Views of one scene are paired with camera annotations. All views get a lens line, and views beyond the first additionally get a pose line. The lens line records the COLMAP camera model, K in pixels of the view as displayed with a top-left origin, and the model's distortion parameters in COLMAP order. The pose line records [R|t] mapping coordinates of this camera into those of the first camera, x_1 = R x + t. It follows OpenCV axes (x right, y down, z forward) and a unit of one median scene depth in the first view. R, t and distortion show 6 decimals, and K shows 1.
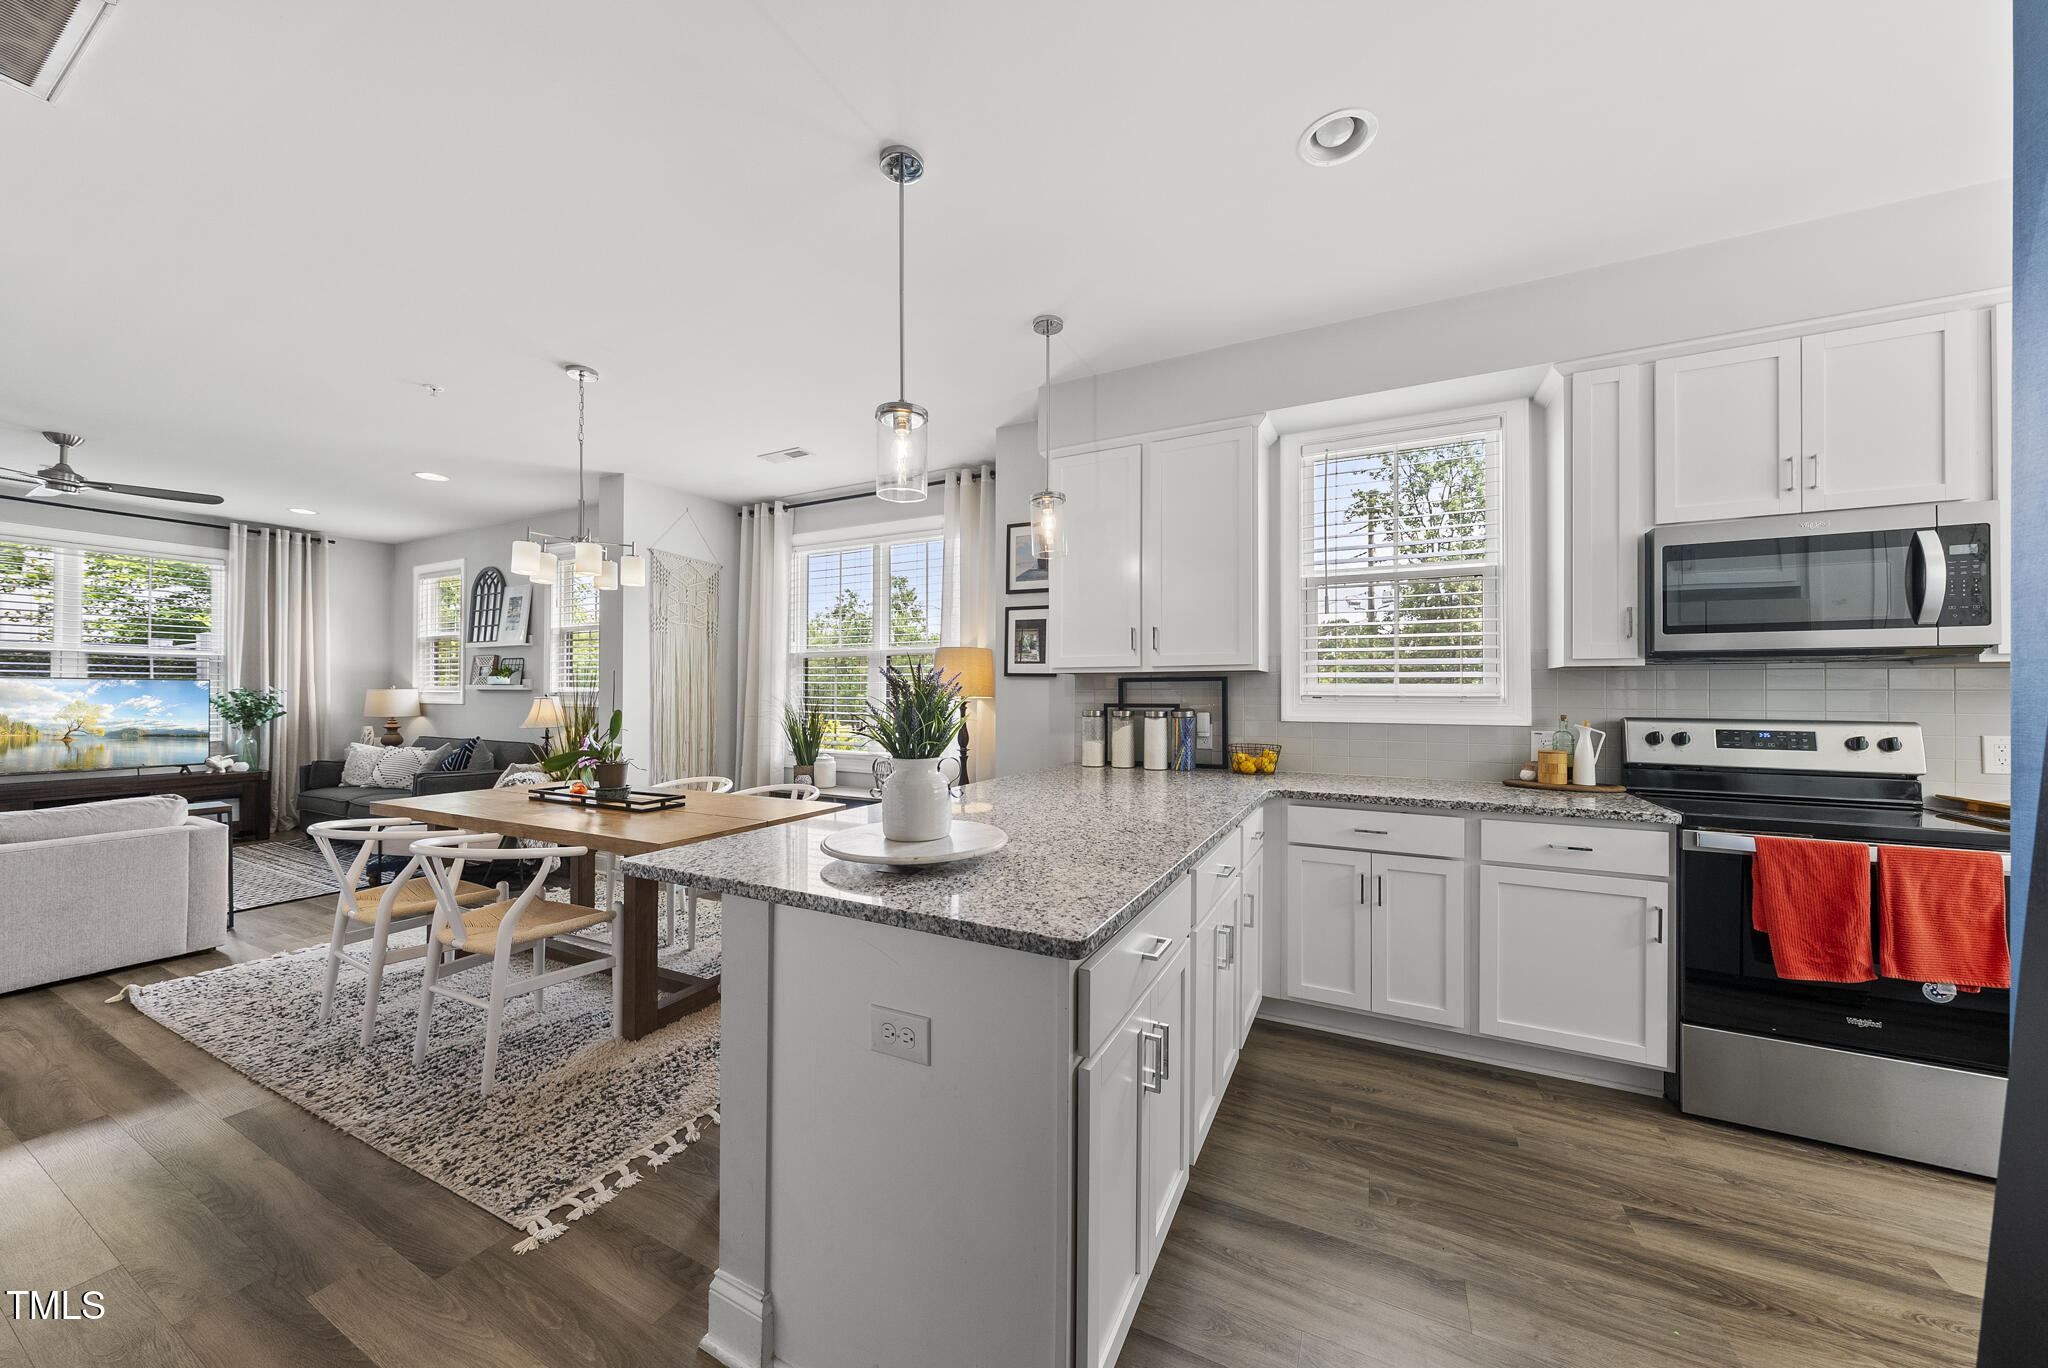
lens RADIAL K [[702.8, 0, 1030.1], [0, 702.8, 690.7], [0, 0, 1]] dist [-0.000093, 0.000399]
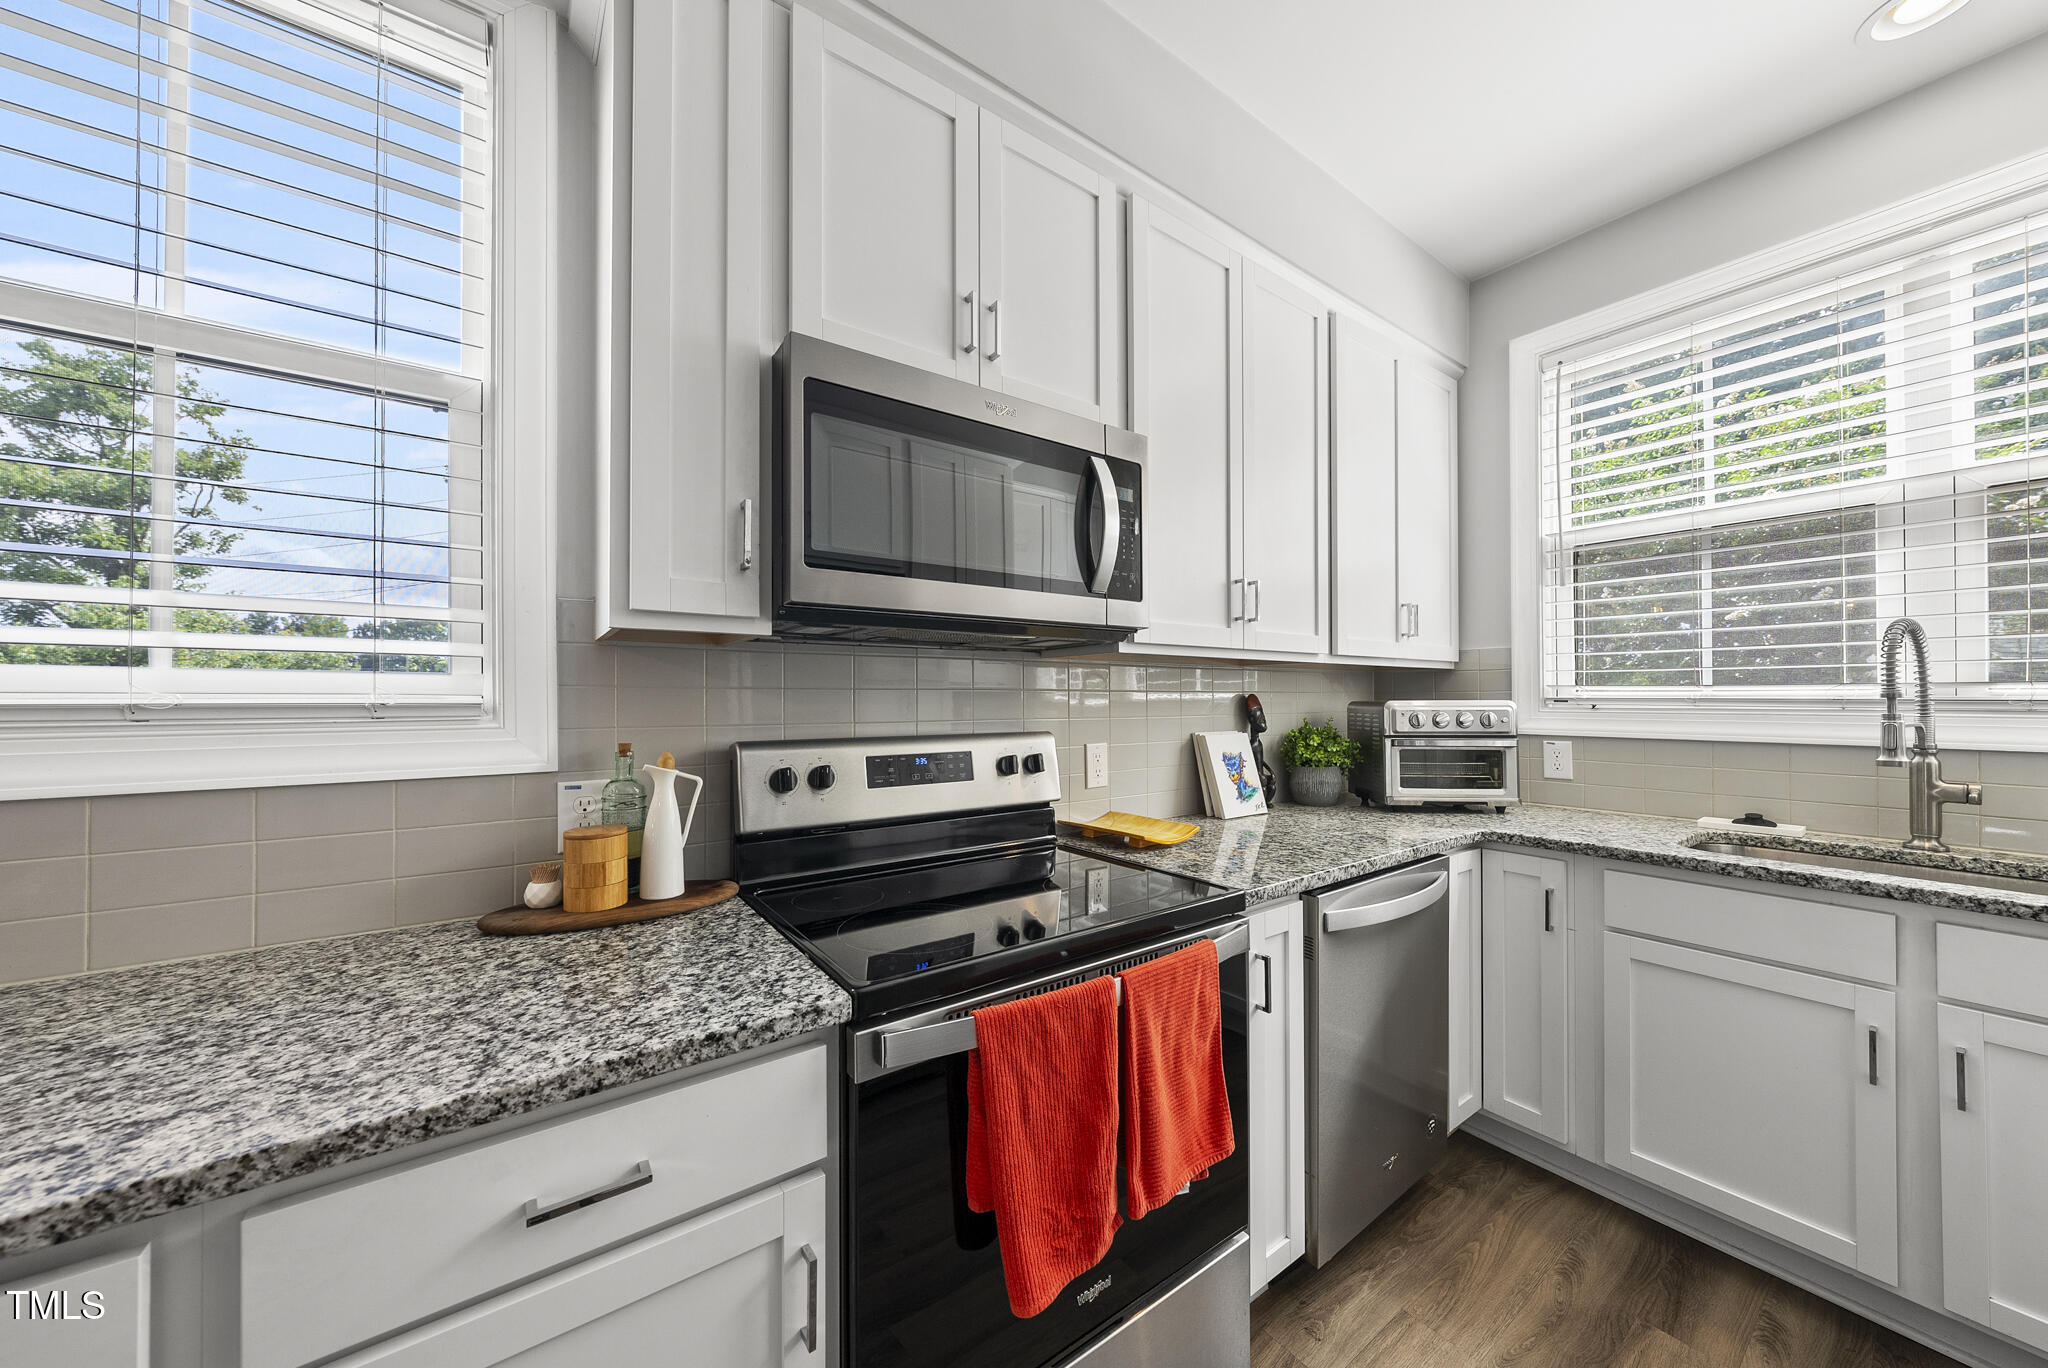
lens RADIAL K [[702.8, 0, 1030.1], [0, 702.8, 690.7], [0, 0, 1]] dist [-0.000093, 0.000399]
pose [[0.457168, 0.005146, 0.889365, 0.537071], [0.000312, 0.999982, -0.005946, 0.004189], [-0.889380, 0.002996, 0.457159, 0.633358]]
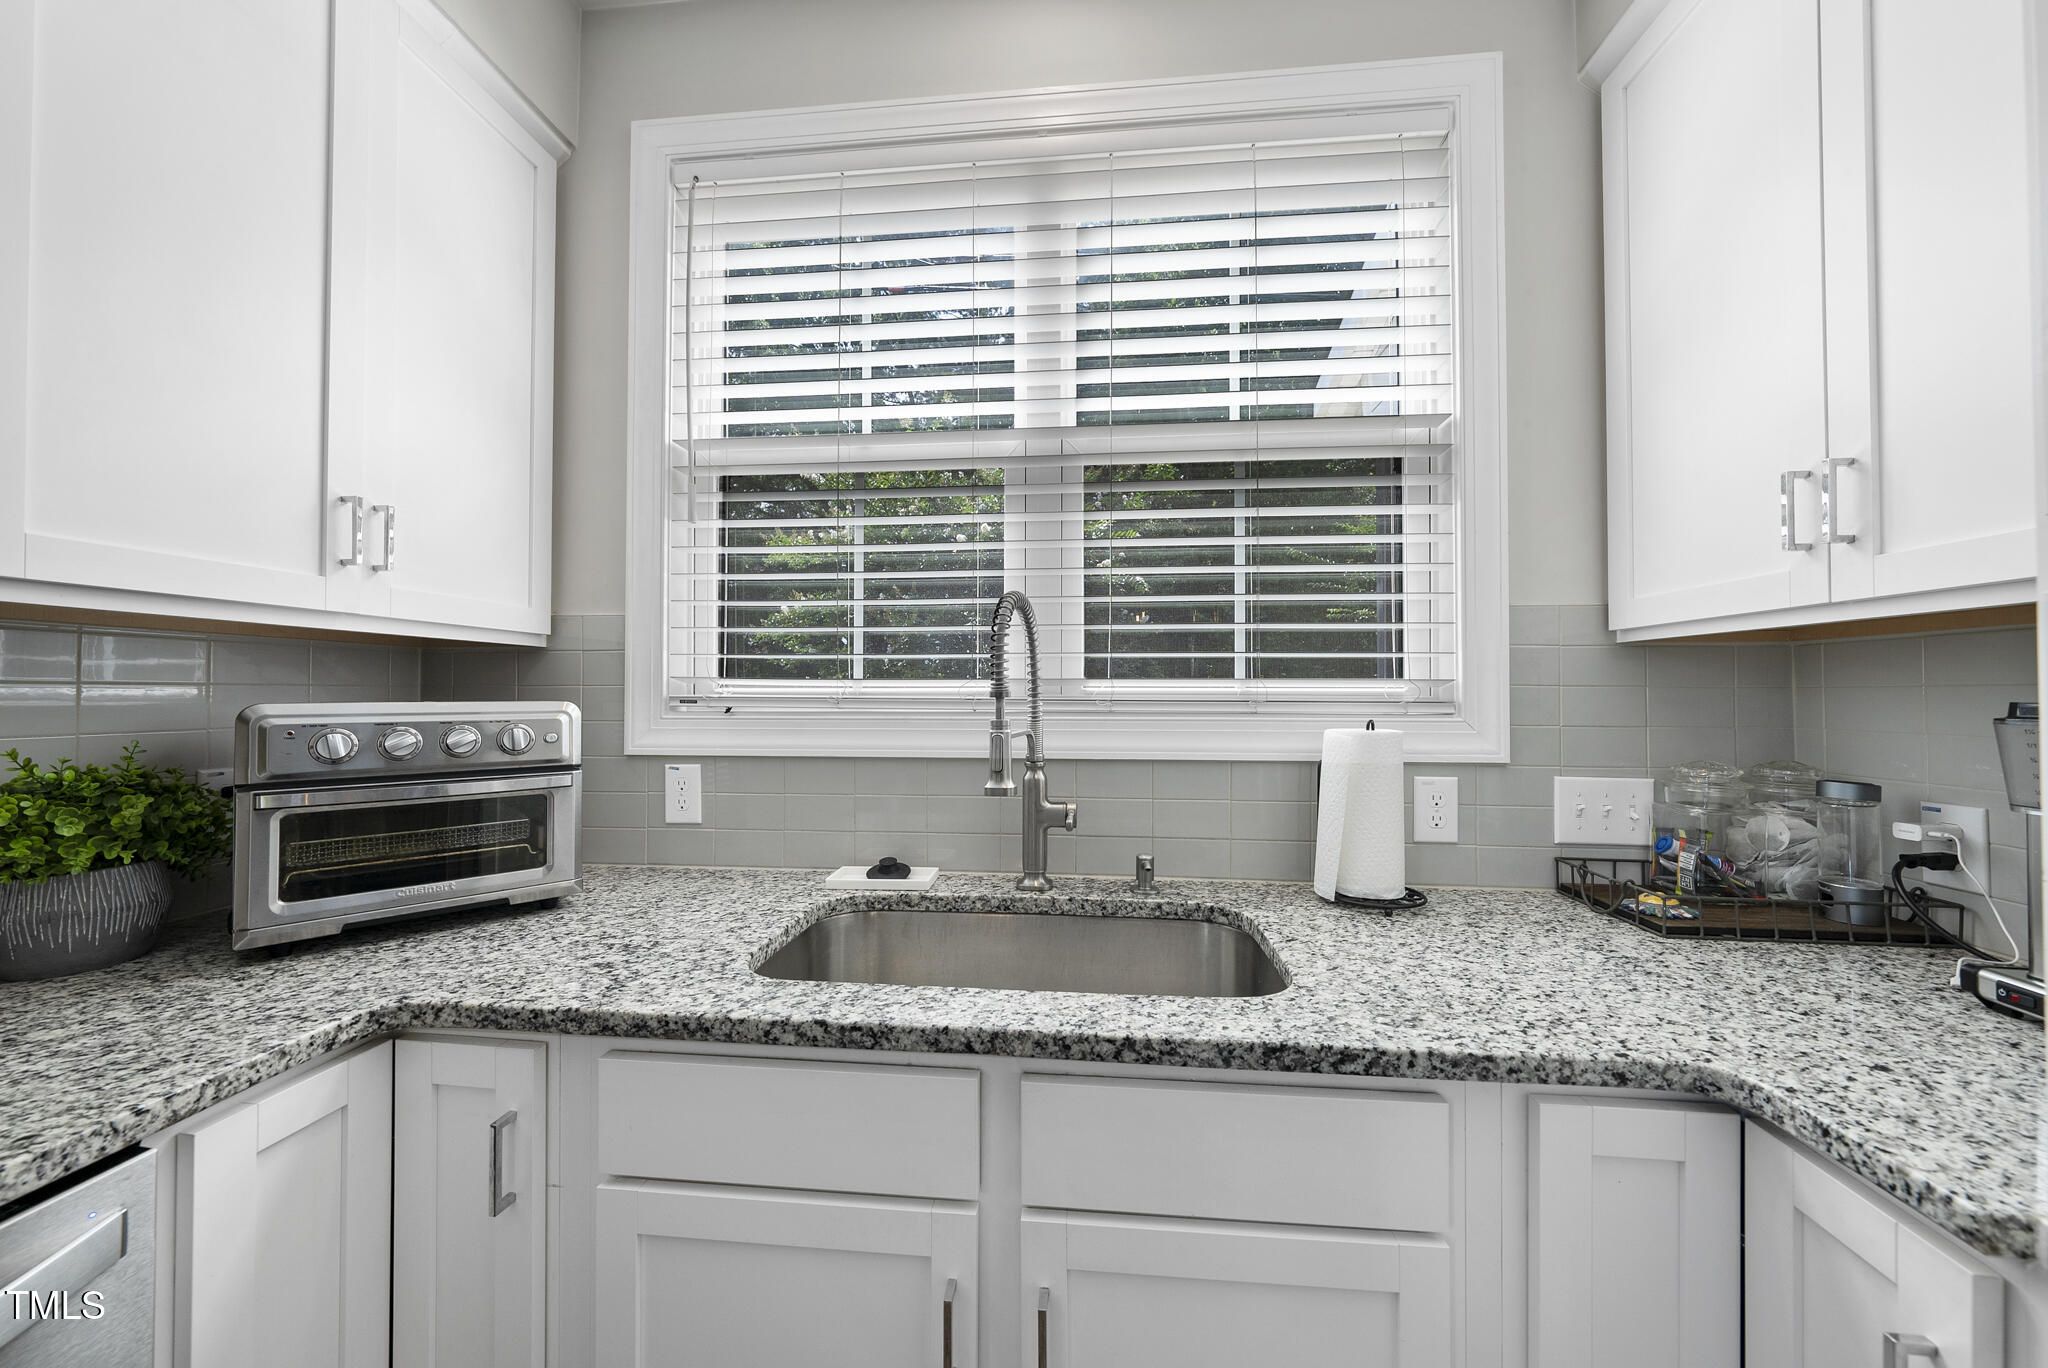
lens RADIAL K [[711.9, 0, 1031.3], [0, 711.9, 675.5], [0, 0, 1]] dist [-0.002835, 0.000128]
pose [[-0.367785, 0.020776, 0.929679, 1.033940], [-0.004530, 0.999698, -0.024133, 0.003981], [-0.929900, -0.013087, -0.367580, 0.377199]]
